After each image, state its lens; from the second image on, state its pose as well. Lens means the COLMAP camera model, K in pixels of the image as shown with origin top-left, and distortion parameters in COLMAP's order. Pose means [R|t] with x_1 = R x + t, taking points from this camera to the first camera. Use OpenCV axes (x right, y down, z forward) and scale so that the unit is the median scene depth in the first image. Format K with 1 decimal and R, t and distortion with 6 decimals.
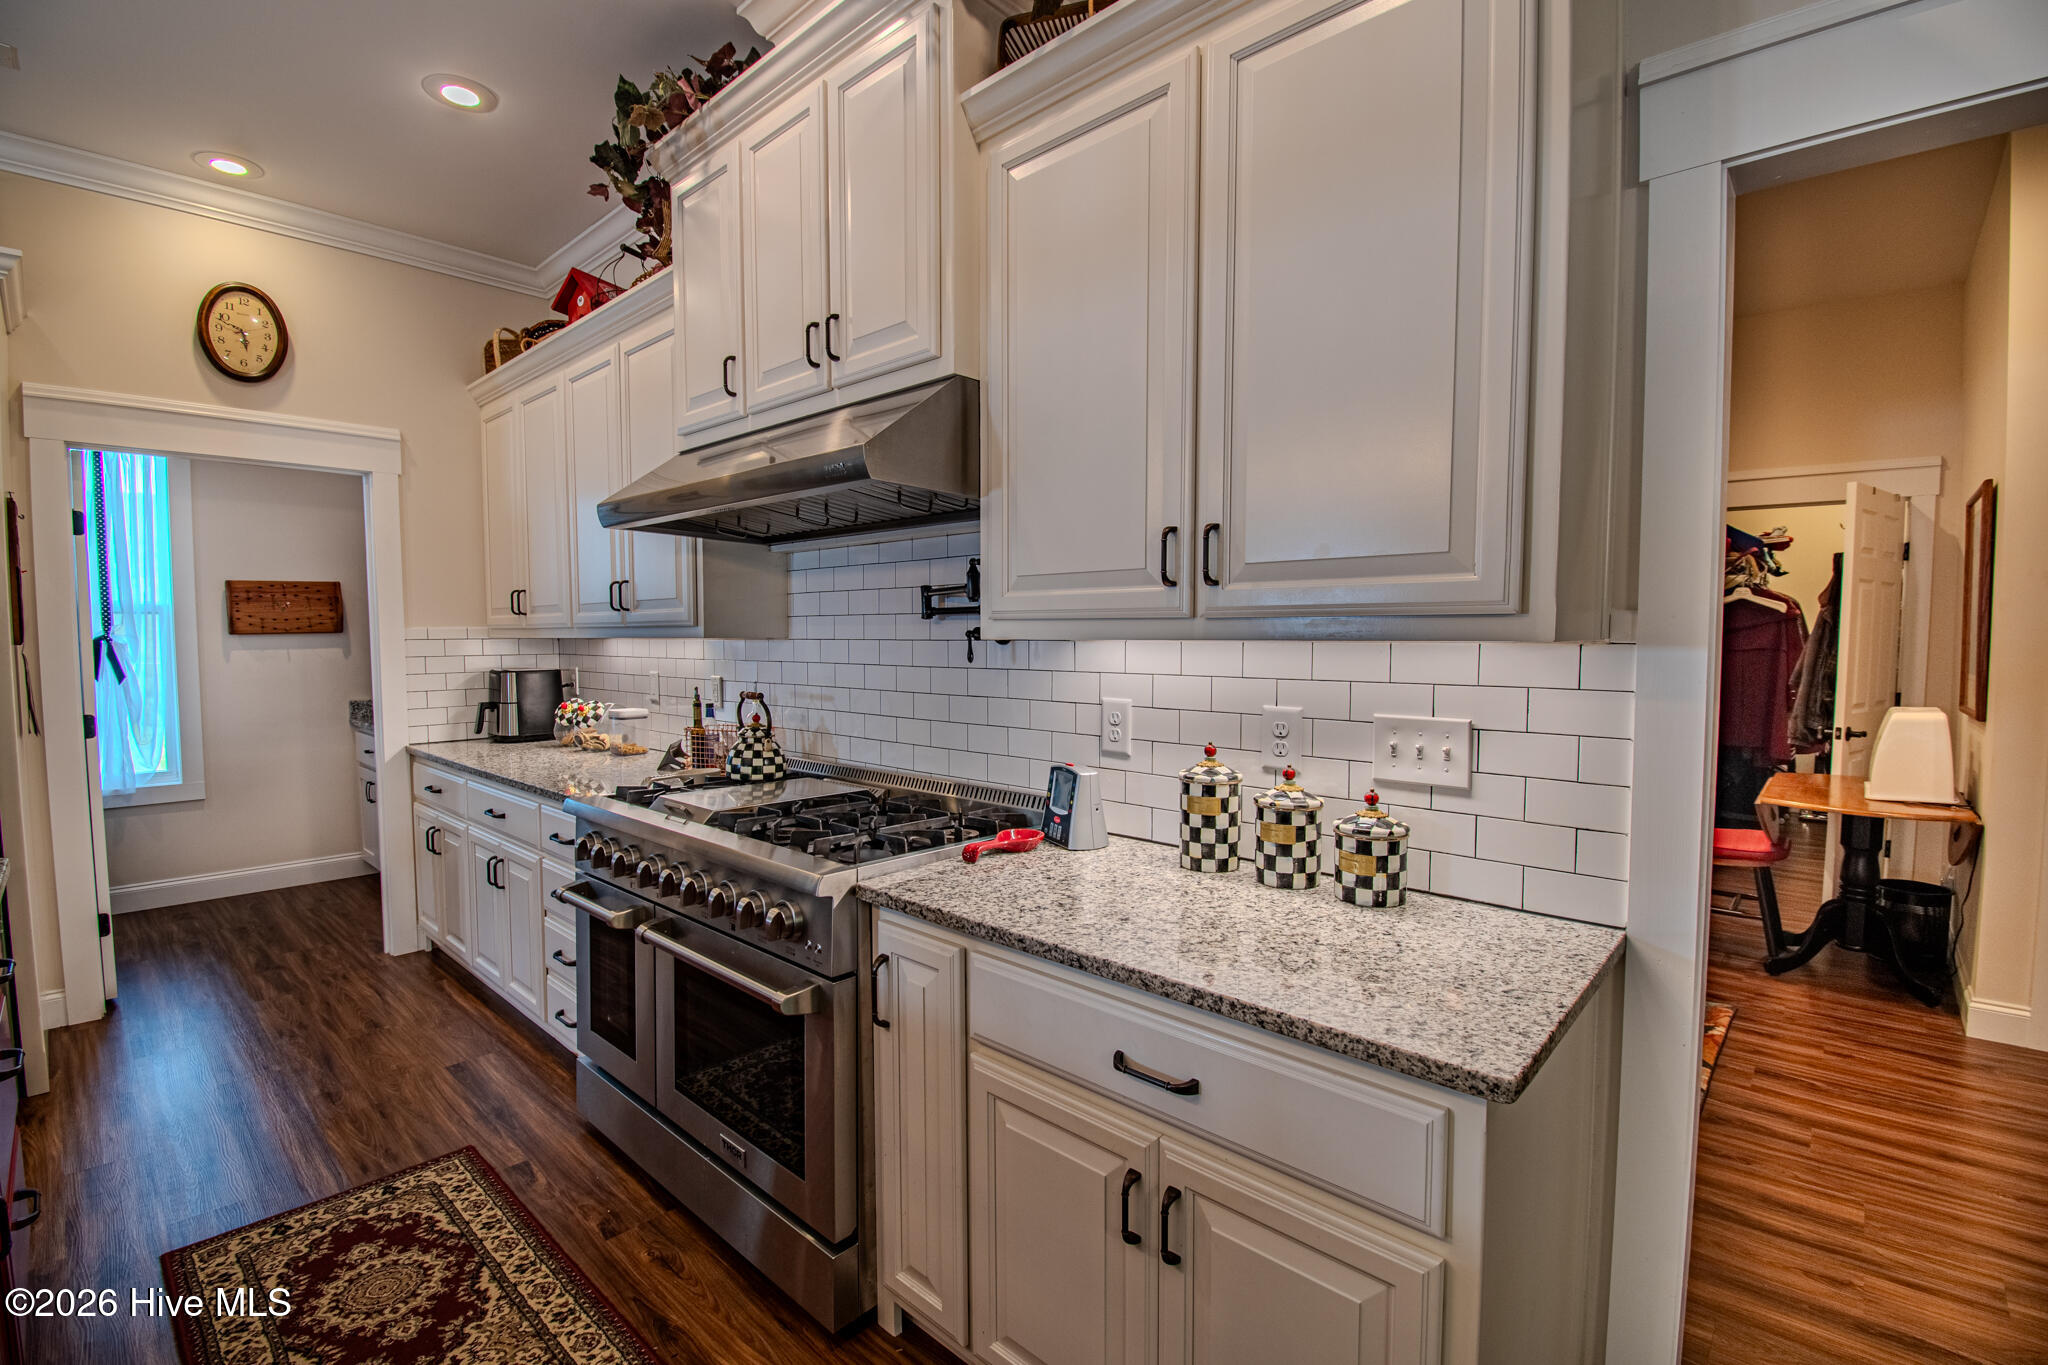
lens RADIAL K [[902.8, 0, 1021.1], [0, 902.8, 684.8], [0, 0, 1]] dist [0.020701, -0.026683]
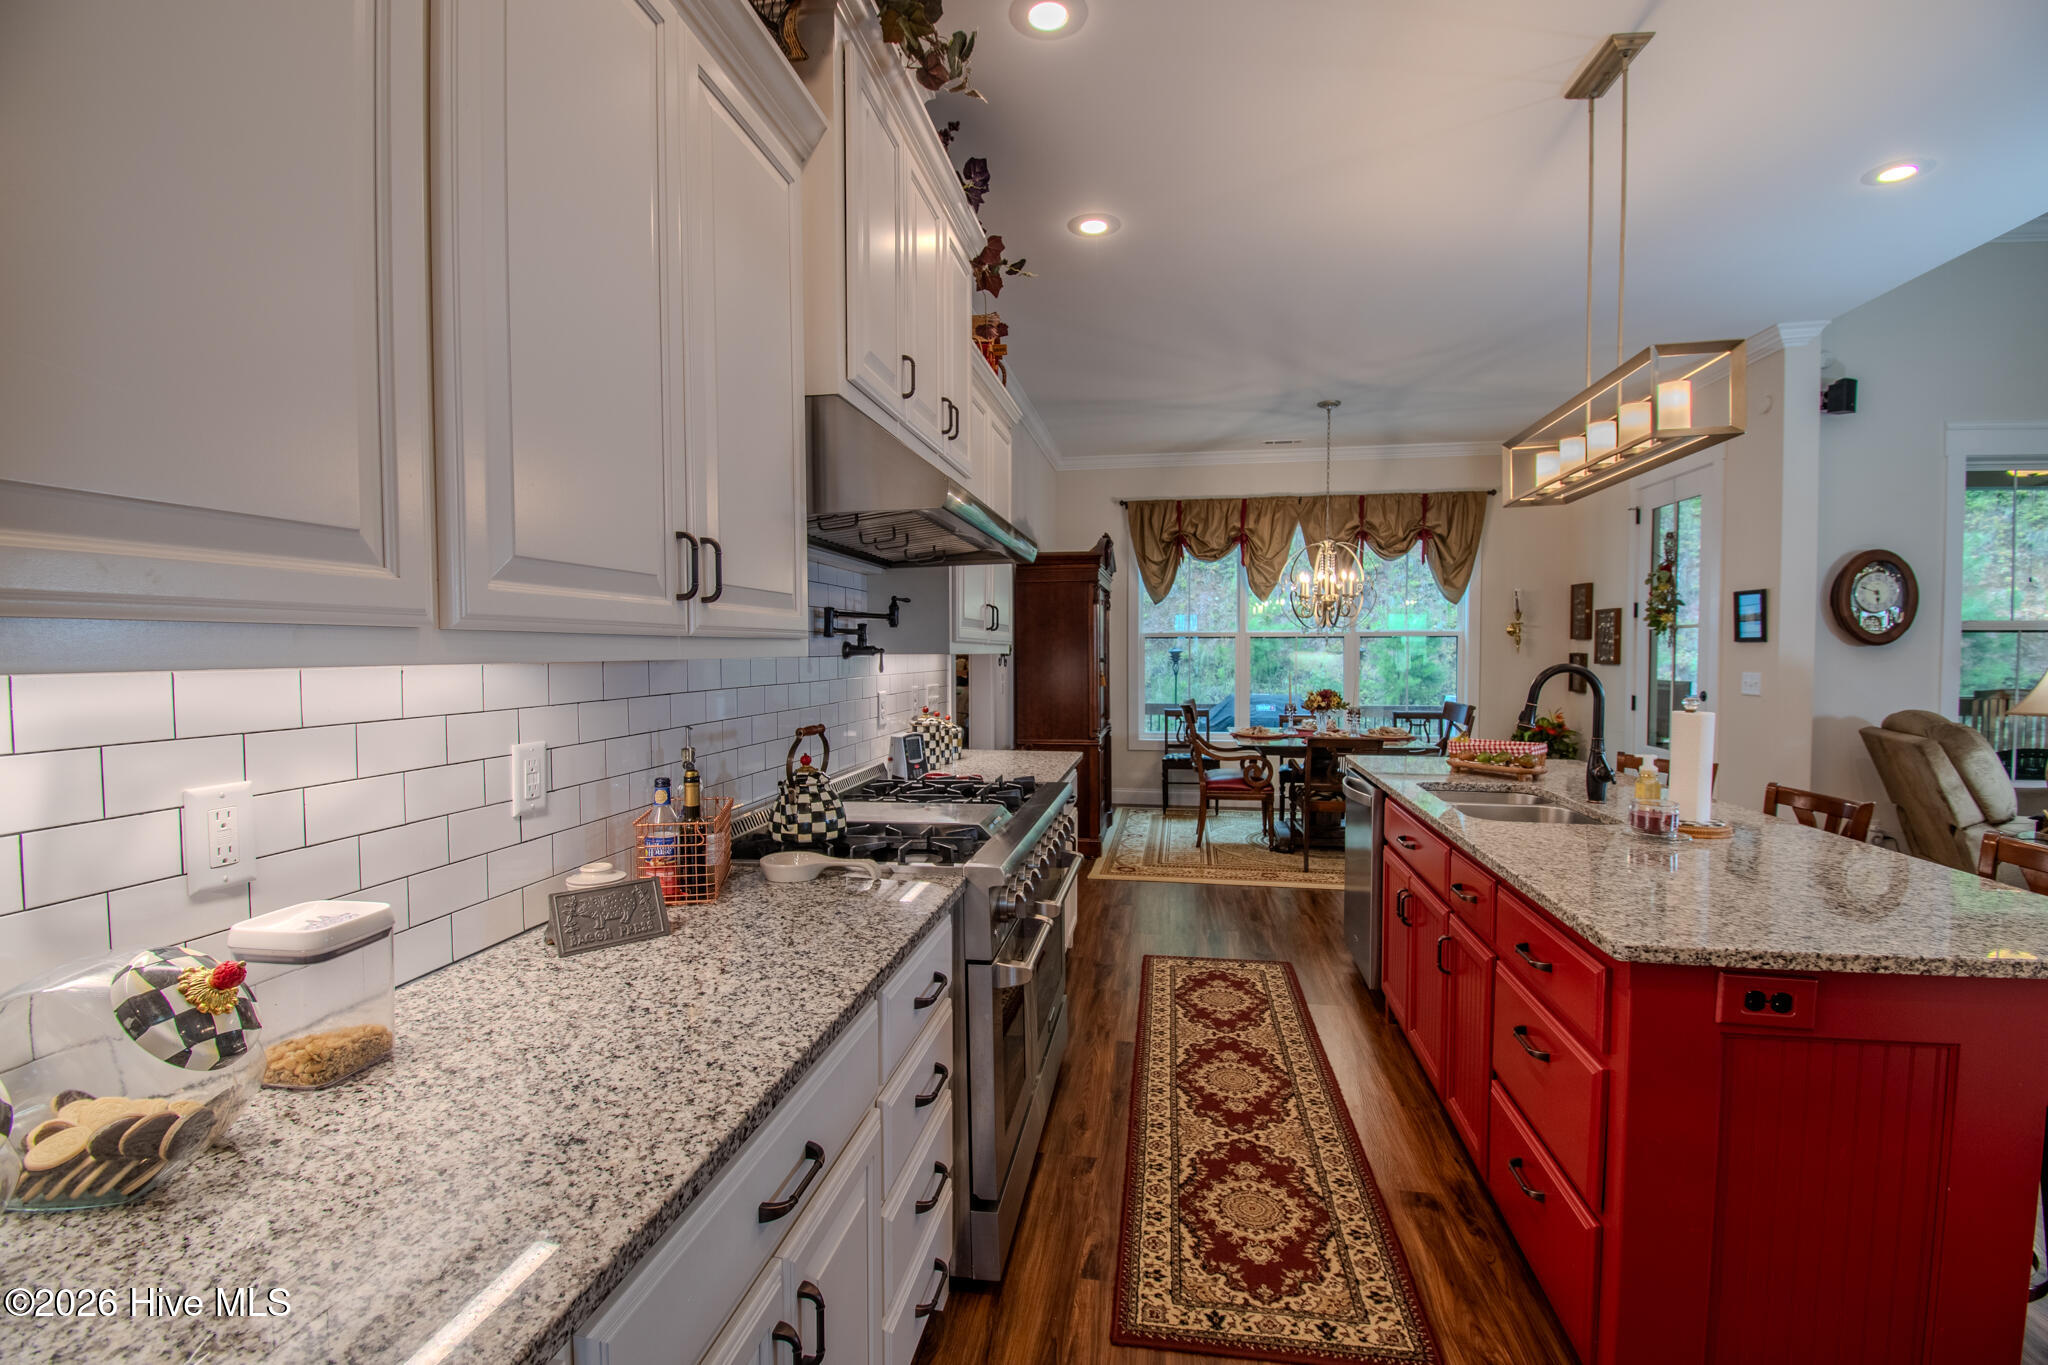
lens RADIAL K [[902.8, 0, 1021.1], [0, 902.8, 684.8], [0, 0, 1]] dist [0.020701, -0.026683]
pose [[-0.545405, -0.027469, 0.837722, -1.491566], [0.049387, 0.996673, 0.064835, -0.098071], [-0.836716, 0.076734, -0.542234, 1.808857]]
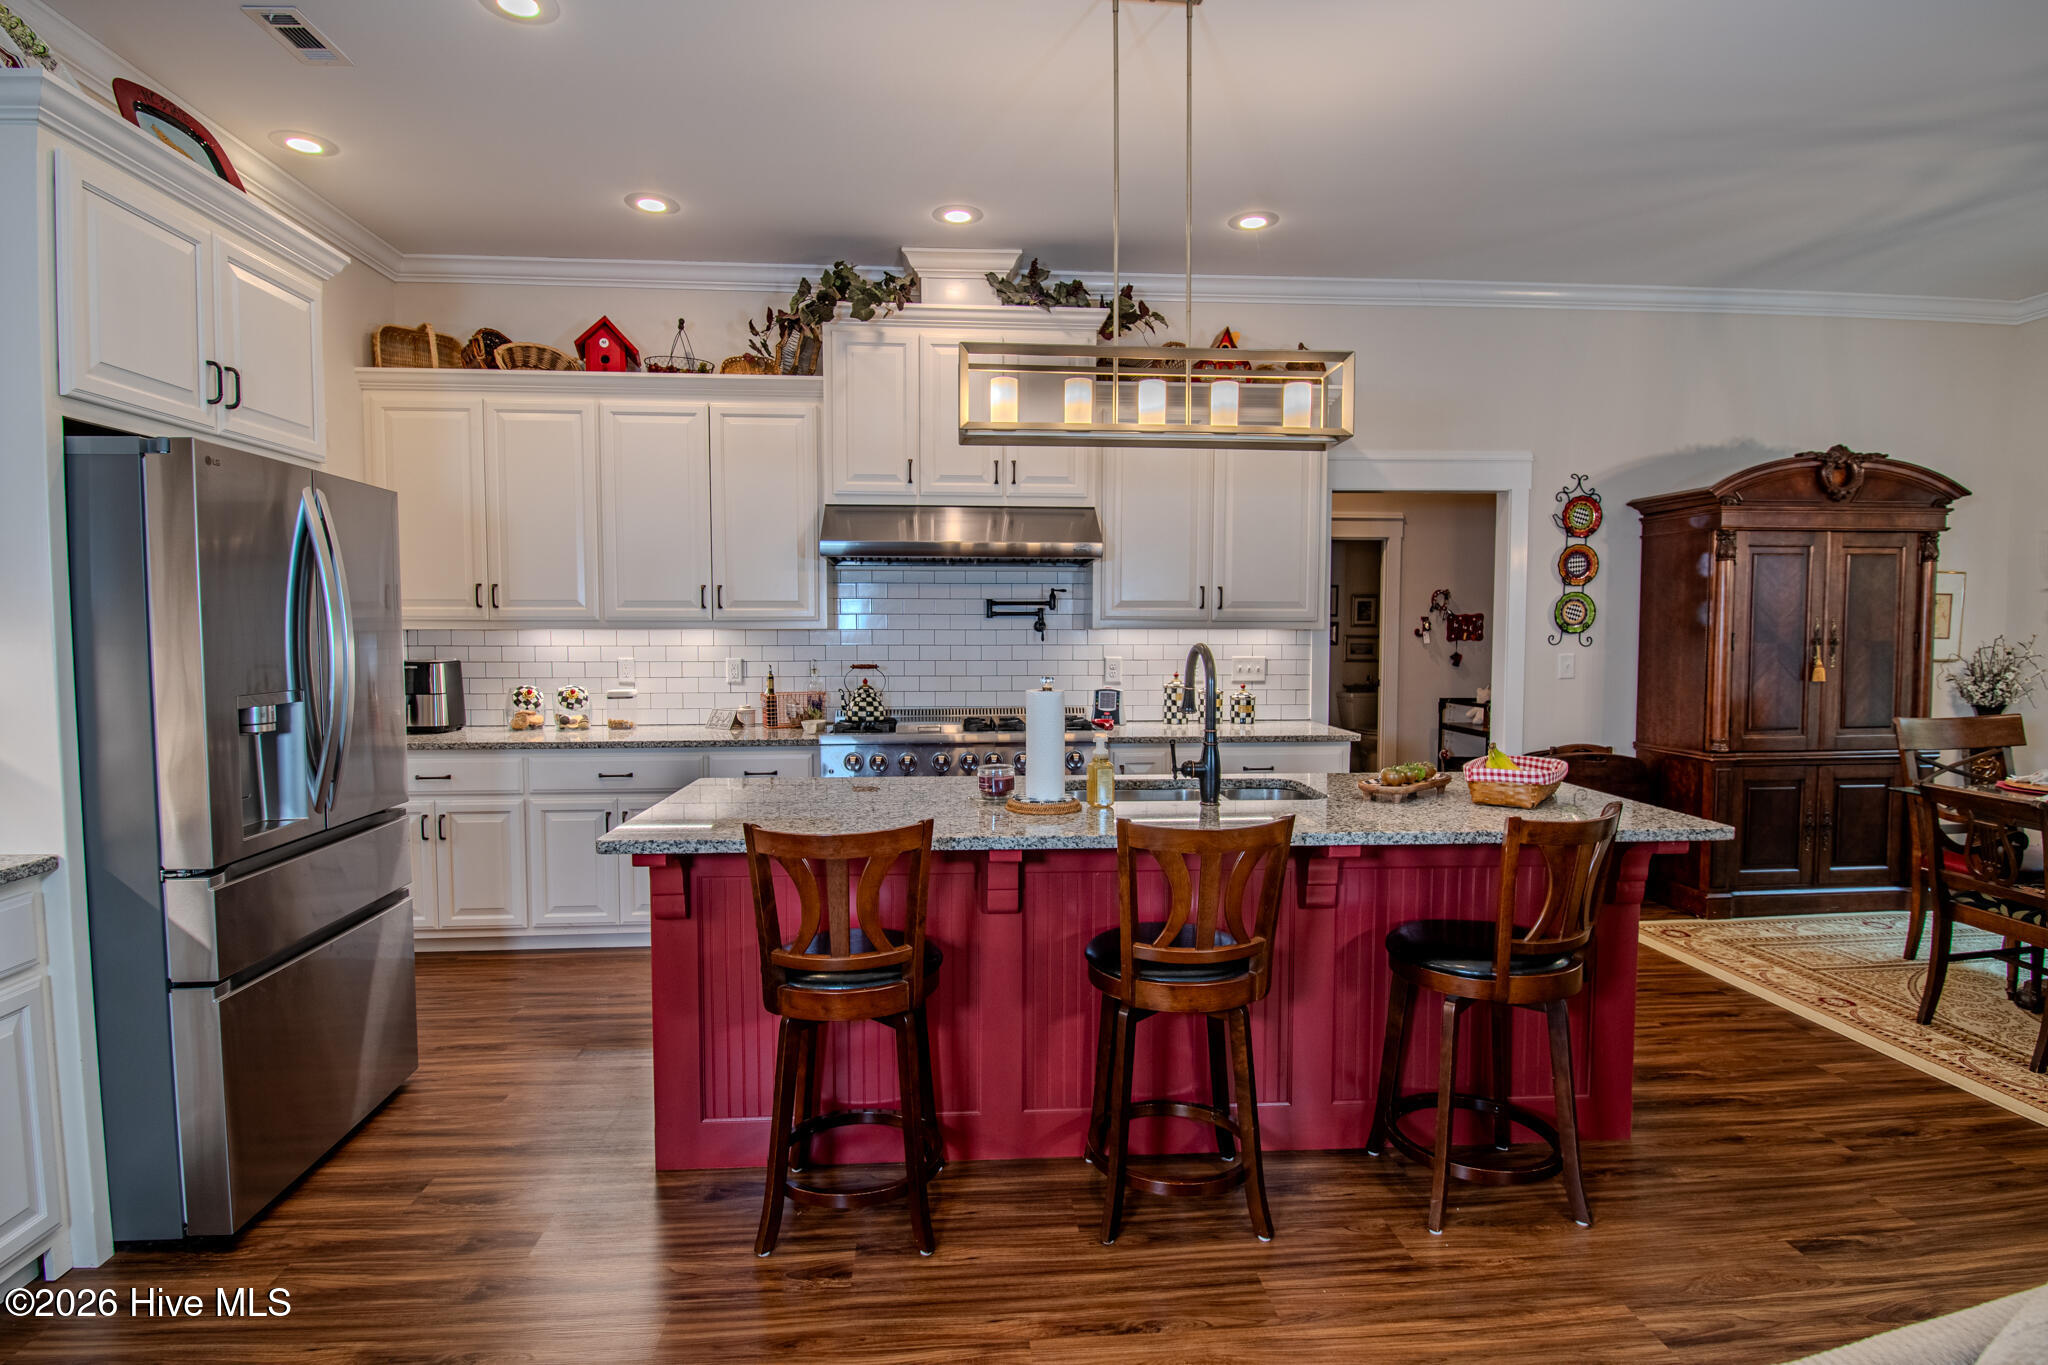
lens RADIAL K [[1045.1, 0, 1026.7], [0, 1045.1, 686.4], [0, 0, 1]] dist [0.021020, -0.030270]
pose [[0.675815, -0.041363, 0.735910, -2.002379], [0.039764, 0.999016, 0.019635, 0.030306], [-0.735998, 0.015993, 0.676795, -0.561444]]
